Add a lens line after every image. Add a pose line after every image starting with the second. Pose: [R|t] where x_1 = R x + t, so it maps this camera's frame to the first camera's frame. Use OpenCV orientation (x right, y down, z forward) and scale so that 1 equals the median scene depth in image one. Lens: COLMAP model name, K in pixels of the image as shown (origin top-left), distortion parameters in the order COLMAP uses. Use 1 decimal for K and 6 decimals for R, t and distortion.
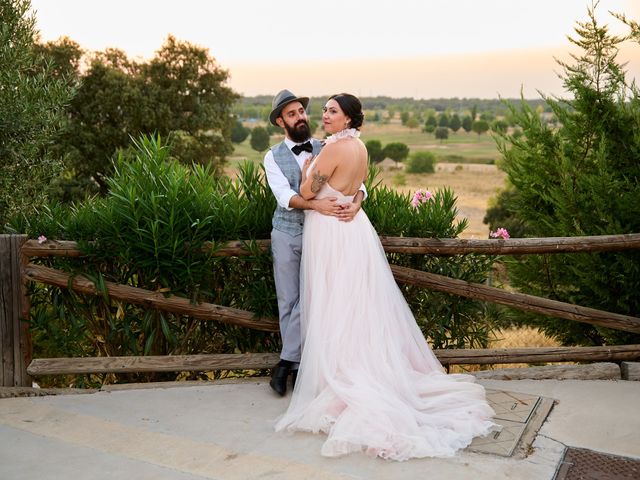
lens RADIAL K [[930.9, 0, 313.1], [0, 930.9, 249.2], [0, 0, 1]] dist [0.084061, 0.000000]
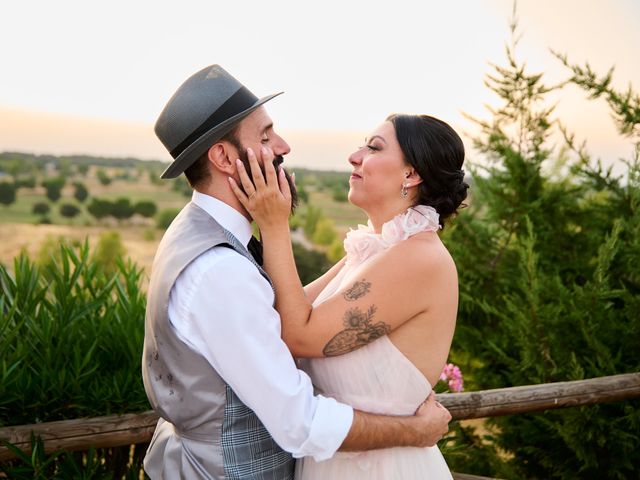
lens RADIAL K [[805.8, 0, 319.4], [0, 805.8, 248.0], [0, 0, 1]] dist [0.027858, 0.000000]
pose [[0.951700, 0.002520, 0.307018, -0.043562], [0.013794, 0.998606, -0.050955, -0.066016], [-0.306718, 0.052729, 0.950339, 0.452322]]
